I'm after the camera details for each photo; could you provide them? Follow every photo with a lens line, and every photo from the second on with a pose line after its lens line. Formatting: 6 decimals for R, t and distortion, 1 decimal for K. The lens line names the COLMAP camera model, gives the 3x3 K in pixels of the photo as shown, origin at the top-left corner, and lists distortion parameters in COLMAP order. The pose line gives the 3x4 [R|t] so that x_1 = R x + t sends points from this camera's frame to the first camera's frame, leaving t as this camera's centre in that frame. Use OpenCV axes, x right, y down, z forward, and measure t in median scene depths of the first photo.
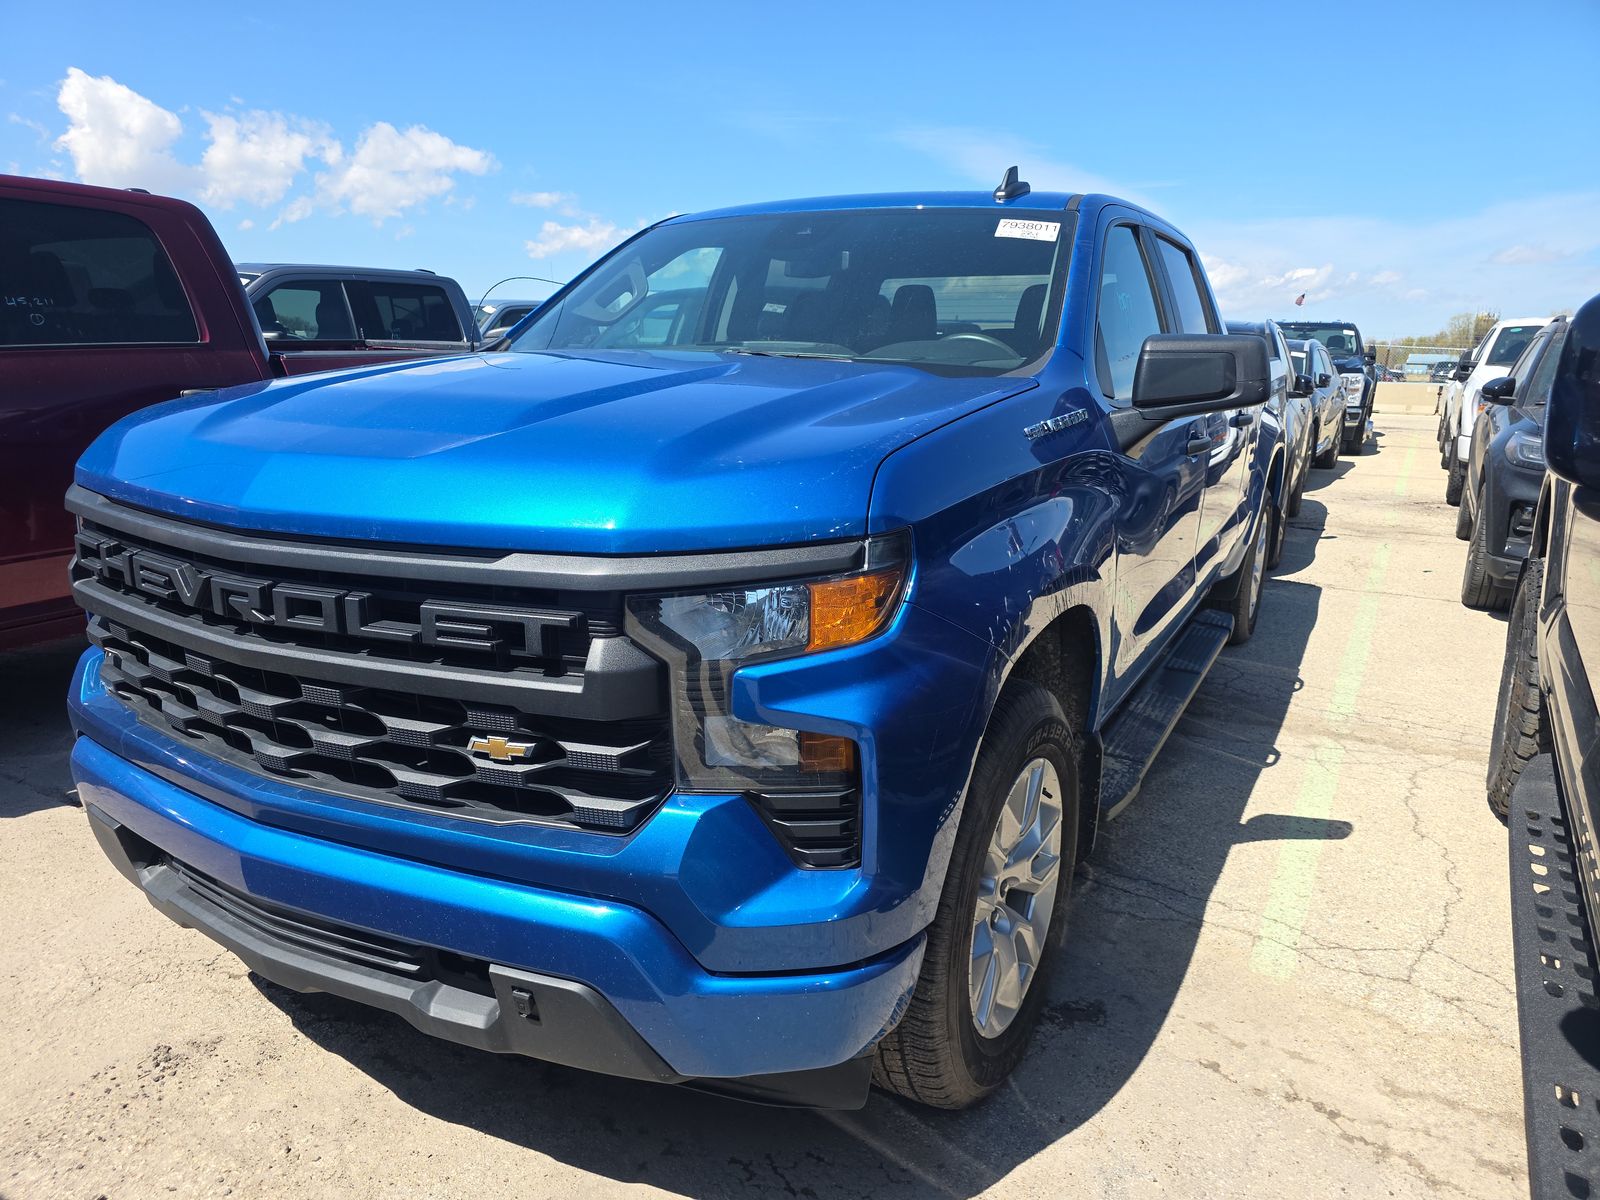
lens RADIAL K [[1070.7, 0, 804.8], [0, 1070.7, 617.2], [0, 0, 1]] dist [0.034934, -0.031209]
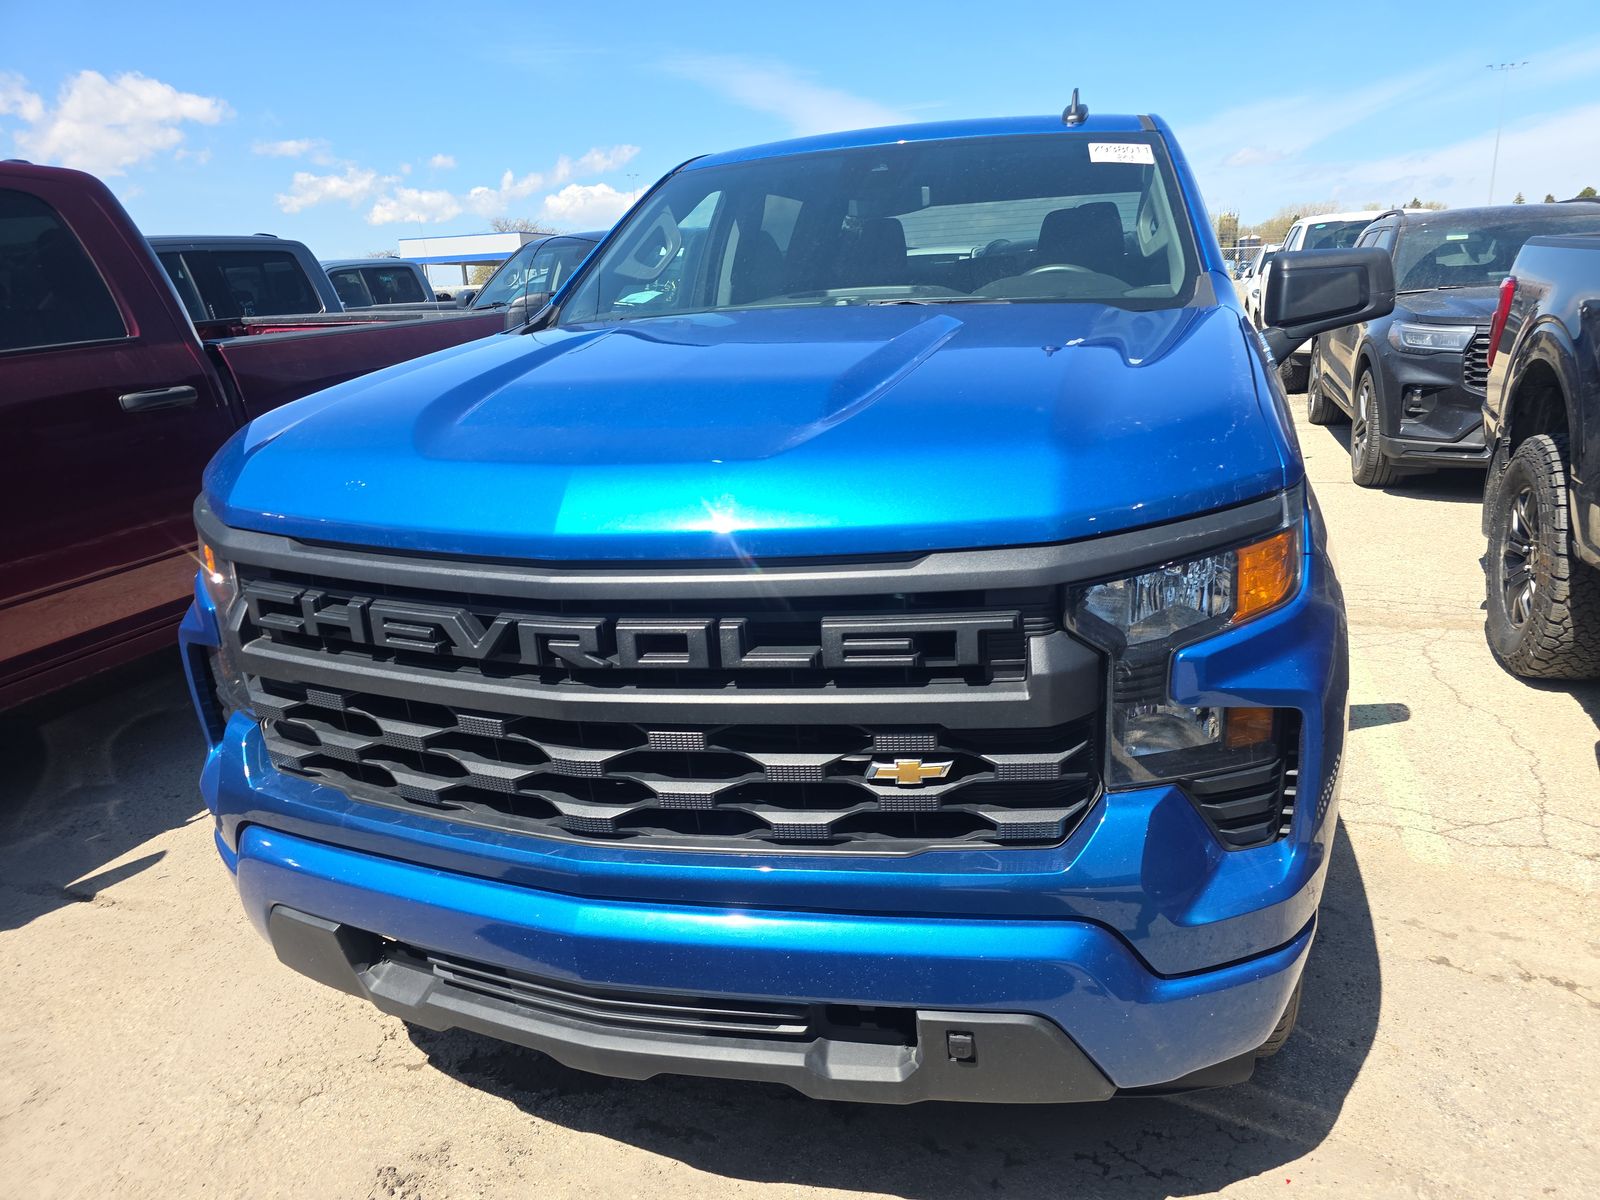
lens RADIAL K [[1070.7, 0, 808.4], [0, 1070.7, 585.6], [0, 0, 1]] dist [0.034934, -0.031209]
pose [[0.975413, -0.123539, 0.182503, -0.372104], [0.117986, 0.992168, 0.041020, -0.056630], [-0.186141, -0.018479, 0.982349, 0.108103]]
